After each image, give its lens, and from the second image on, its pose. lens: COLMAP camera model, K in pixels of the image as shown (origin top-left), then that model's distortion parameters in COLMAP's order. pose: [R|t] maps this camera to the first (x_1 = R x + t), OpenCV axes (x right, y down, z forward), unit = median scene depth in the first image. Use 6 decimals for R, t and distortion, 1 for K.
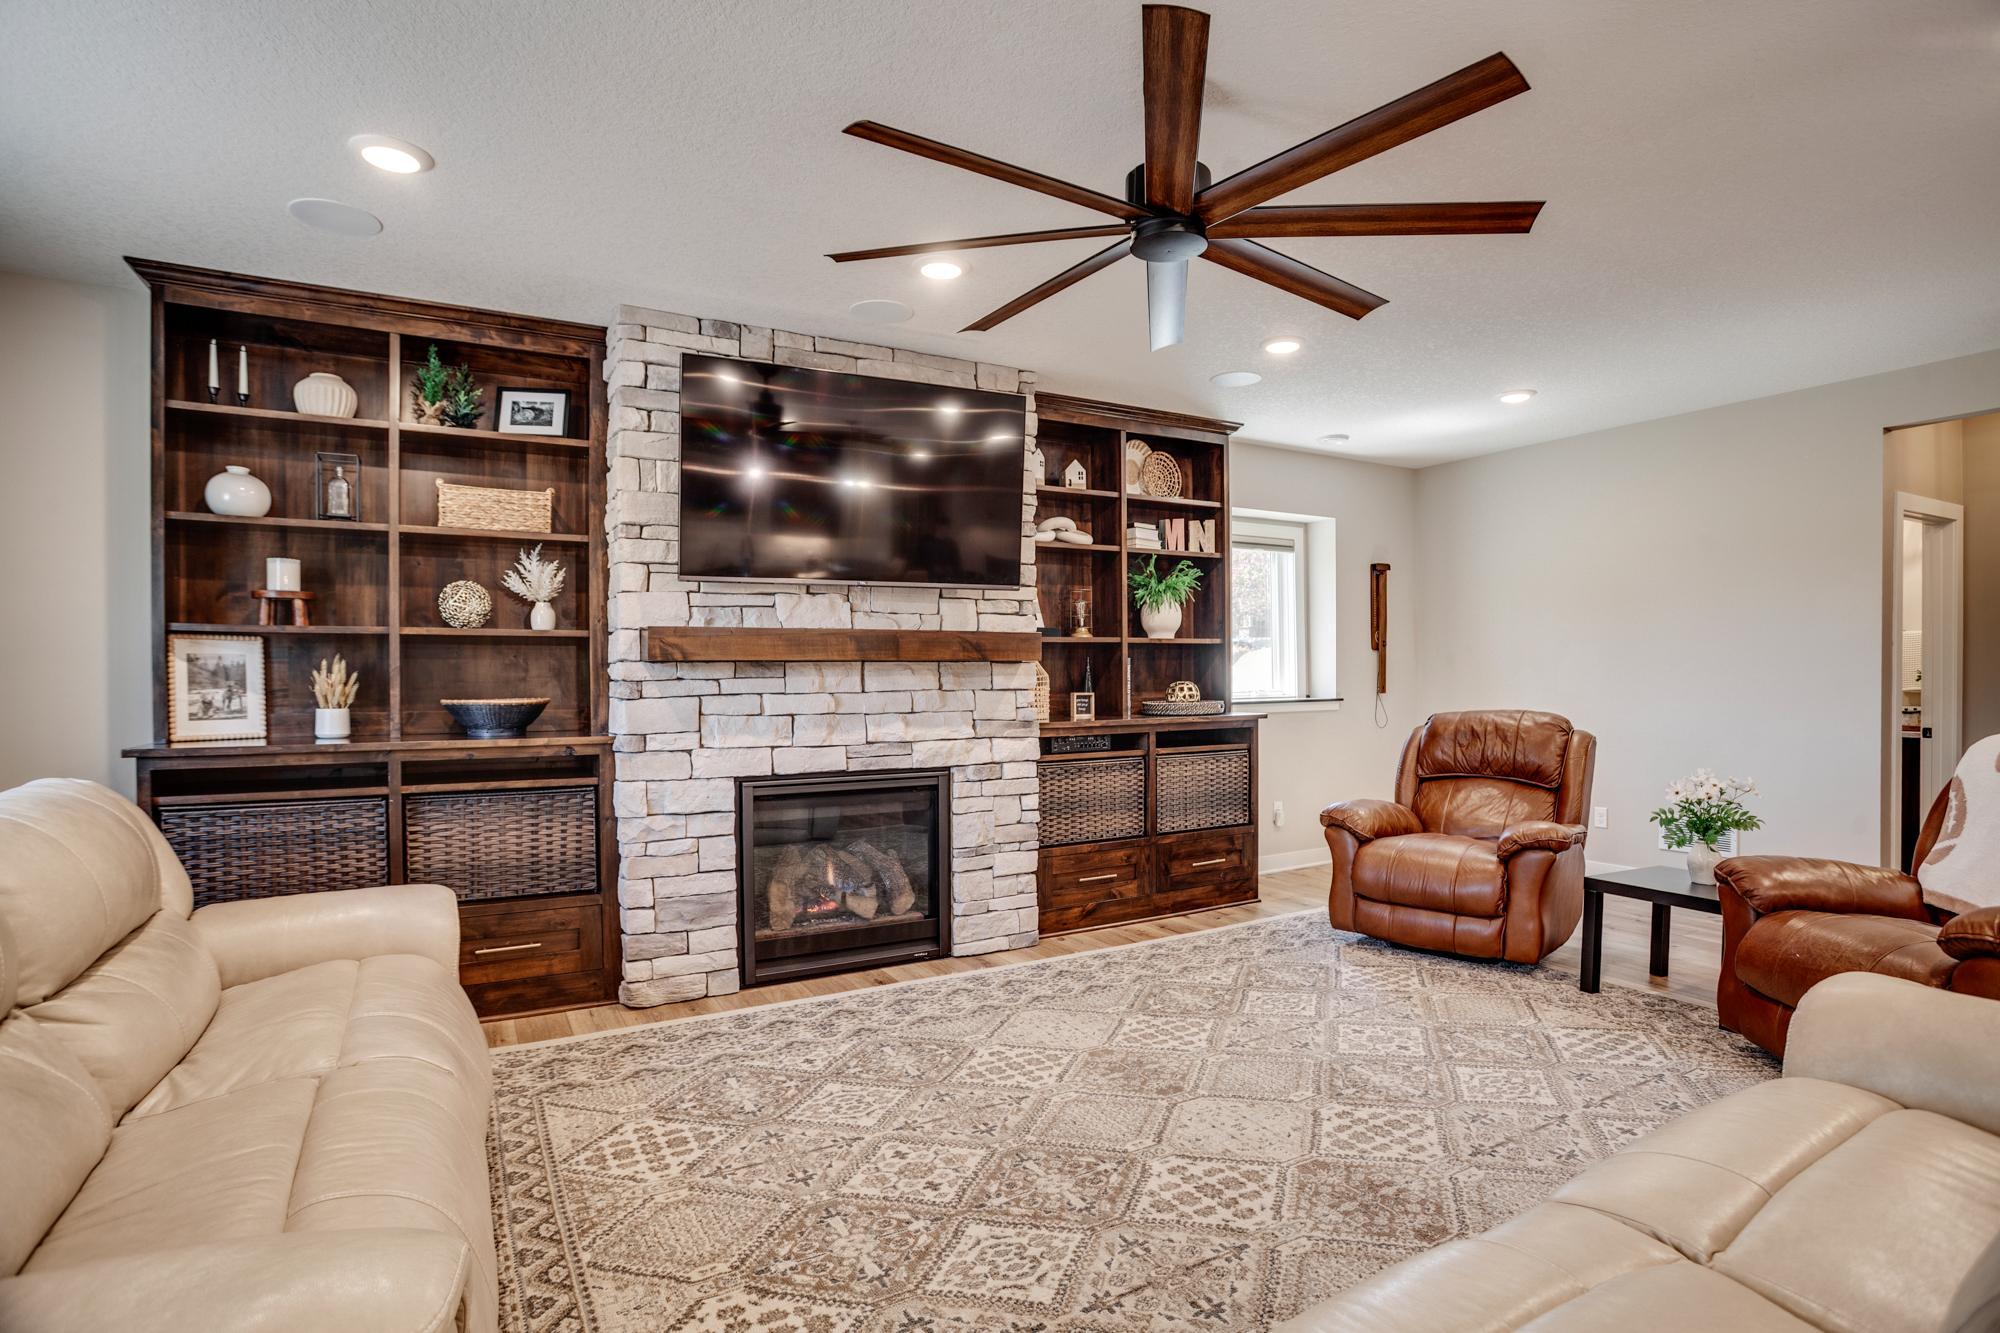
lens RADIAL K [[985.7, 0, 1003.7], [0, 985.7, 684.9], [0, 0, 1]] dist [-0.093304, 0.048743]
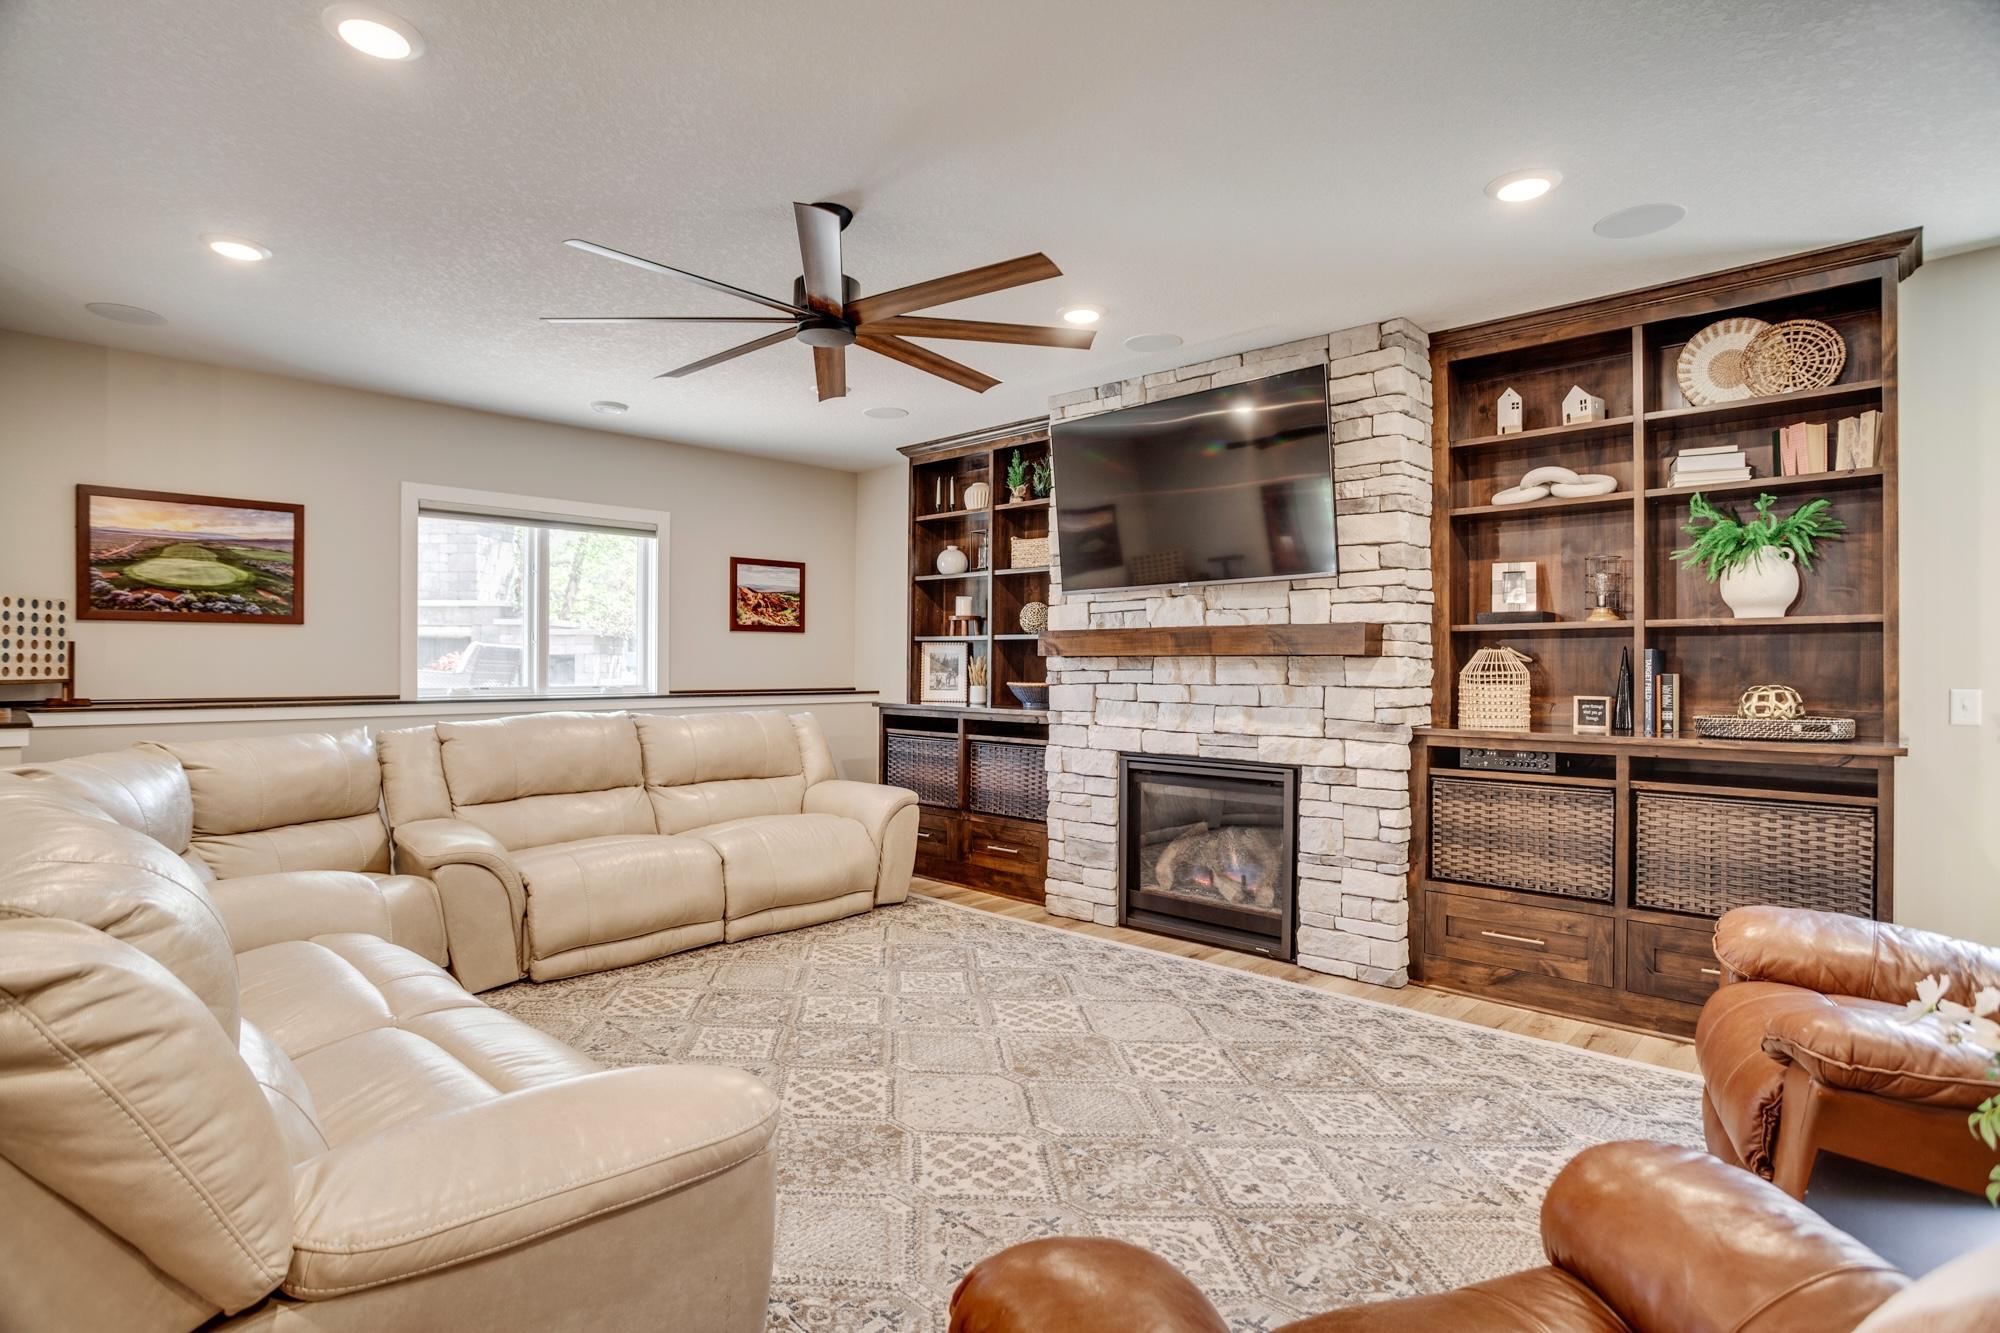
lens RADIAL K [[983.9, 0, 1000.0], [0, 983.9, 666.5], [0, 0, 1]] dist [-0.059292, 0.022084]
pose [[0.302810, 0.005748, -0.953033, 0.817886], [-0.018738, 0.999824, 0.000076, -0.008300], [0.952867, 0.017835, 0.302865, 0.463282]]
